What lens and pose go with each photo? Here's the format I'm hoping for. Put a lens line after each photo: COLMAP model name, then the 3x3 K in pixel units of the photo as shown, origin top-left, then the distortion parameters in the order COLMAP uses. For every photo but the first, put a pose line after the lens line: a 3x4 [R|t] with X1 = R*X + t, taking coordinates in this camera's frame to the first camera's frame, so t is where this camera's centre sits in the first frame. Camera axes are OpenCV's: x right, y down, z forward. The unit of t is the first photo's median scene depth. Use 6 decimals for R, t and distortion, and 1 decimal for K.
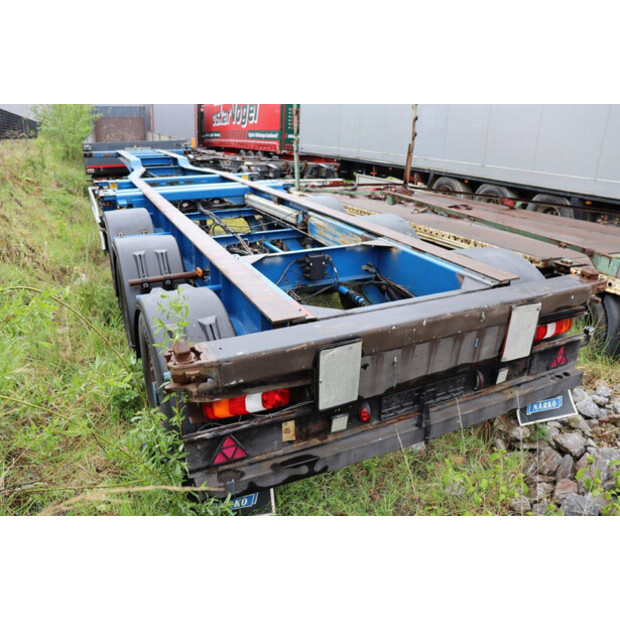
lens RADIAL K [[499.6, 0, 310.0], [0, 499.6, 310.0], [0, 0, 1]] dist [-0.178802, 0.148389]
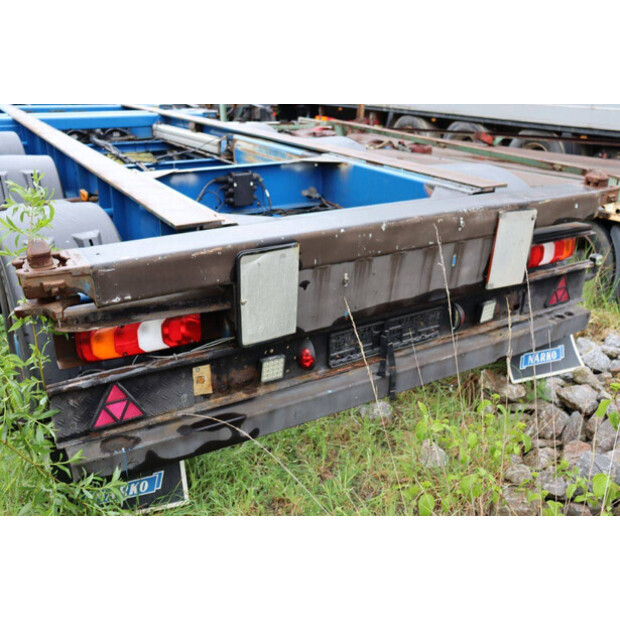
lens RADIAL K [[606.7, 0, 310.0], [0, 606.7, 310.0], [0, 0, 1]] dist [-0.126935, 0.179996]
pose [[0.994389, -0.026711, 0.102360, 0.023070], [0.024906, 0.999512, 0.018867, 0.116712], [-0.102814, -0.016212, 0.994568, 0.099221]]
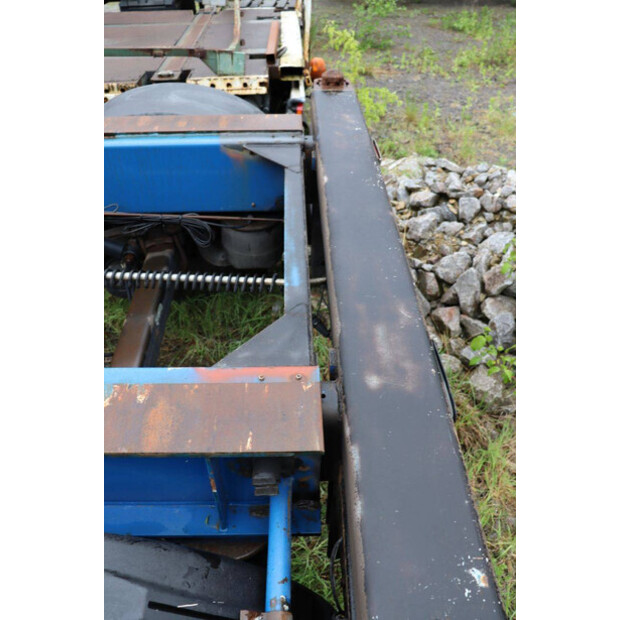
lens RADIAL K [[519.7, 0, 310.0], [0, 519.7, 310.0], [0, 0, 1]] dist [-0.177212, 0.158366]
pose [[0.392230, -0.609437, 0.689015, -0.245910], [0.322038, 0.792611, 0.517745, -0.237928], [-0.861654, 0.018814, 0.507147, 0.696416]]
